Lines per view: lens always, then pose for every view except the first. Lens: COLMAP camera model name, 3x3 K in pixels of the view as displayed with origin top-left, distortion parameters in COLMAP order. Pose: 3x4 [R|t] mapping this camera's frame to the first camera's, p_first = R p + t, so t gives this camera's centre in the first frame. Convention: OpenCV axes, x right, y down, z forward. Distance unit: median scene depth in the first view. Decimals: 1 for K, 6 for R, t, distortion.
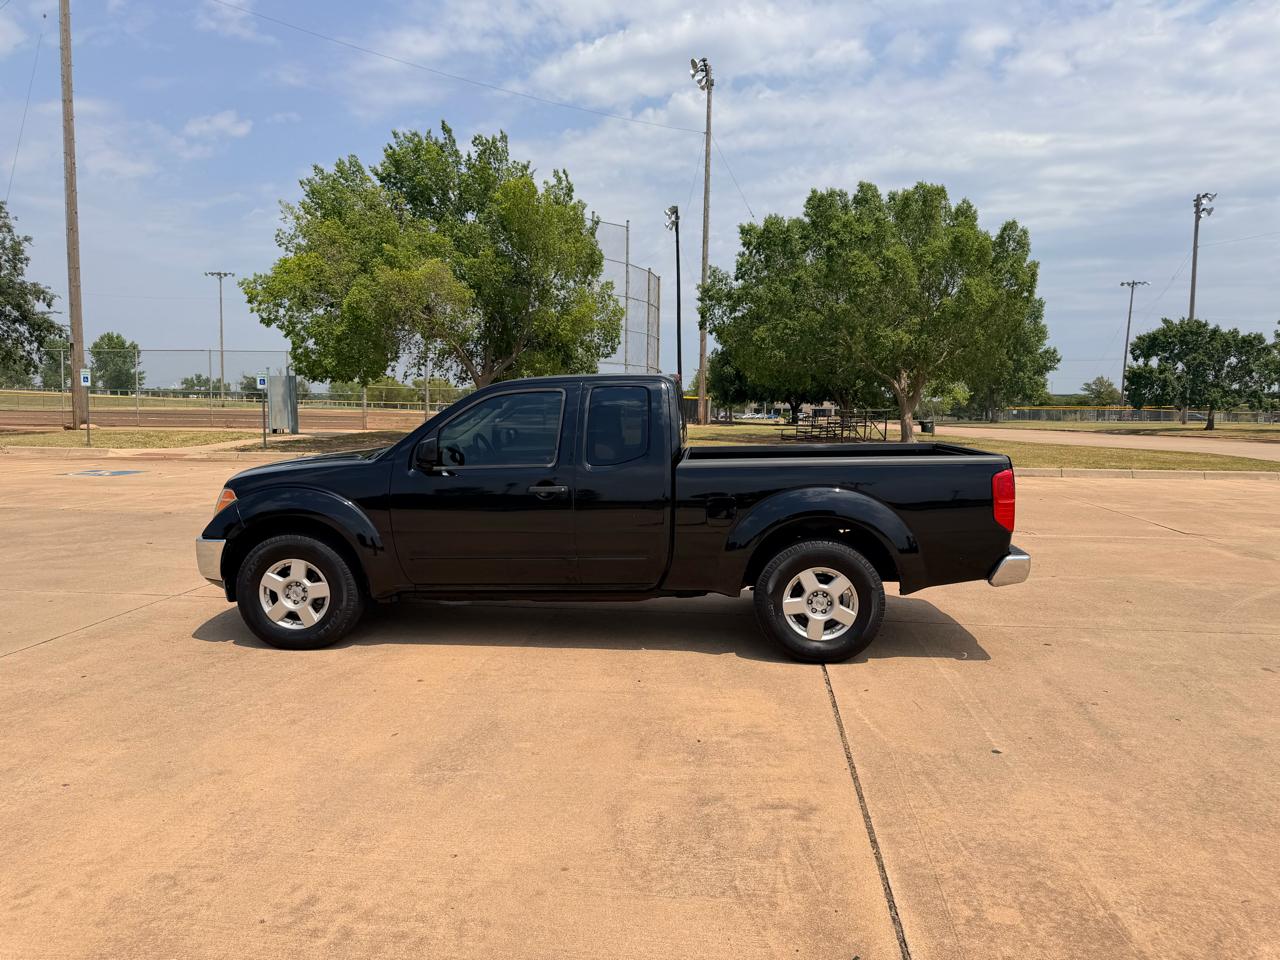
lens RADIAL K [[903.8, 0, 641.5], [0, 903.8, 485.7], [0, 0, 1]] dist [0.089794, -0.130961]
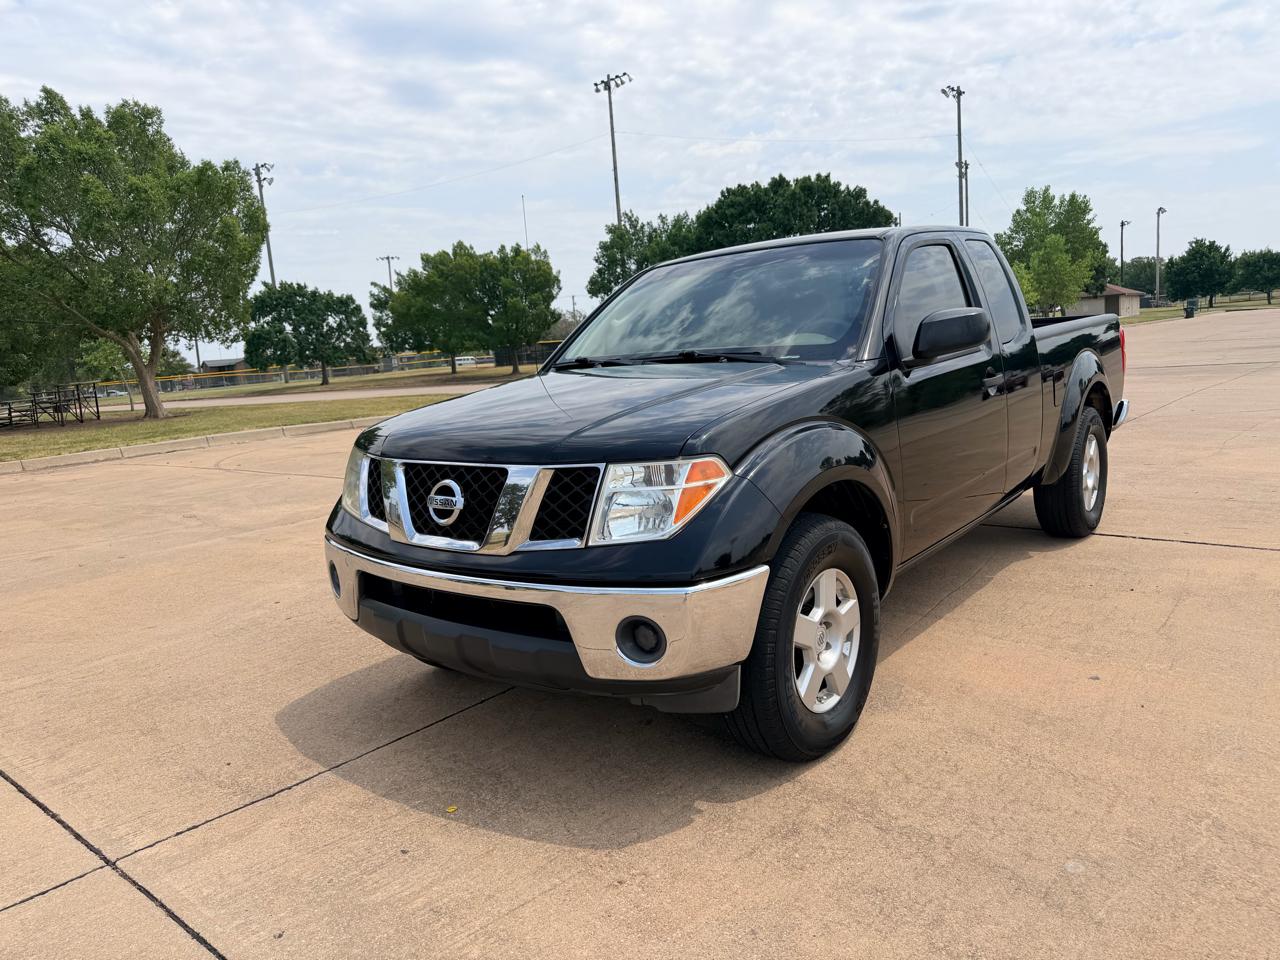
lens RADIAL K [[898.1, 0, 652.3], [0, 898.1, 479.4], [0, 0, 1]] dist [0.148164, -0.287157]
pose [[0.551727, -0.172243, 0.816045, -0.177229], [0.153628, 0.982688, 0.103549, -0.006795], [-0.819753, 0.068236, 0.568637, 0.181850]]
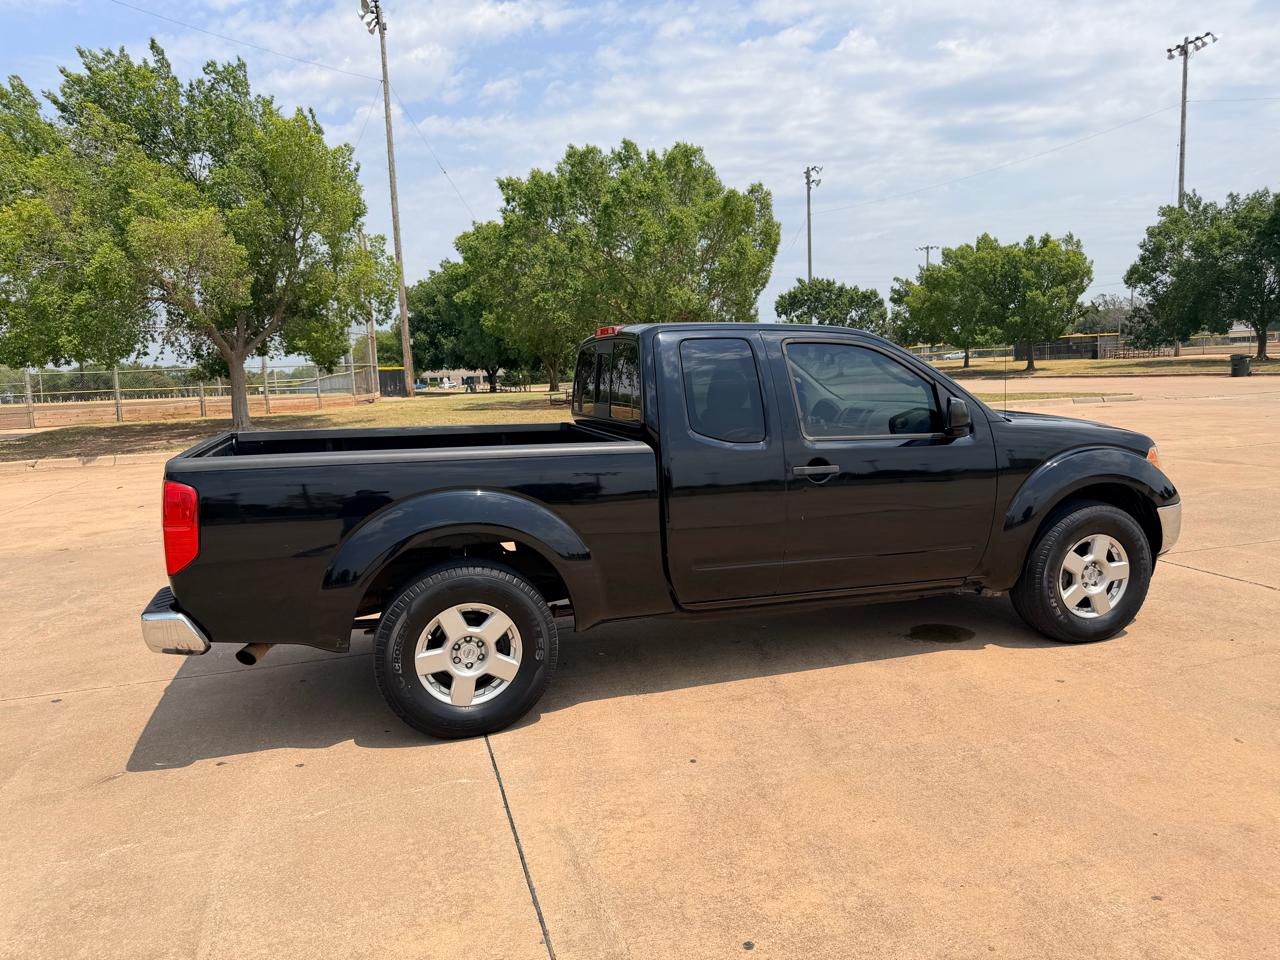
lens RADIAL K [[911.6, 0, 642.9], [0, 911.6, 484.3], [0, 0, 1]] dist [0.044326, -0.056551]
pose [[0.917375, -0.101211, 0.384942, -0.180079], [0.088470, 0.994787, 0.050717, -0.008530], [-0.388068, -0.012470, 0.921546, 0.074792]]
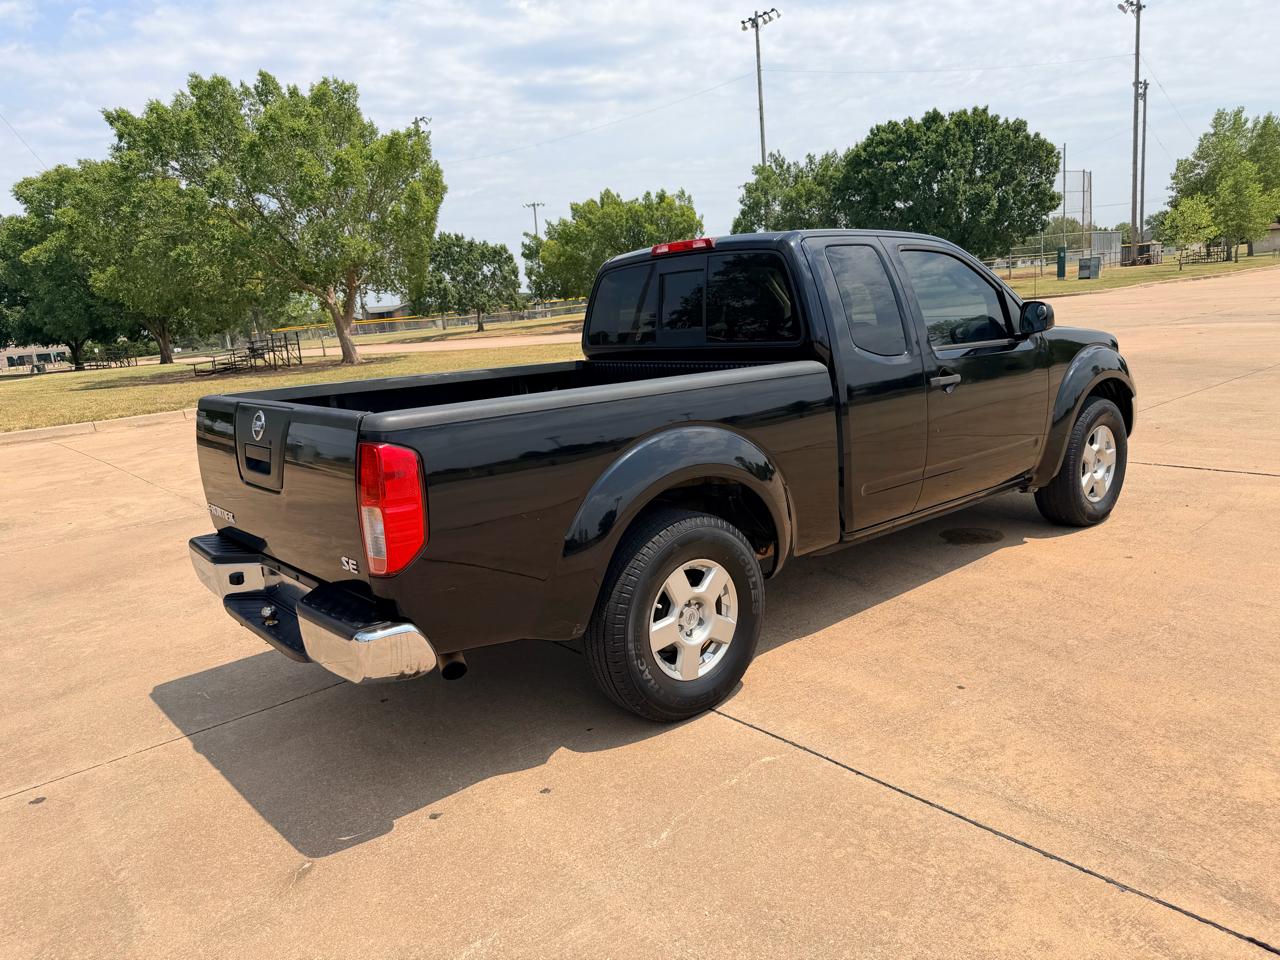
lens RADIAL K [[914.8, 0, 636.1], [0, 914.8, 480.0], [0, 0, 1]] dist [0.049195, -0.065018]
pose [[0.681030, -0.208748, 0.701871, -0.243652], [0.157830, 0.977821, 0.137676, -0.013796], [-0.715044, 0.017015, 0.698873, 0.140729]]
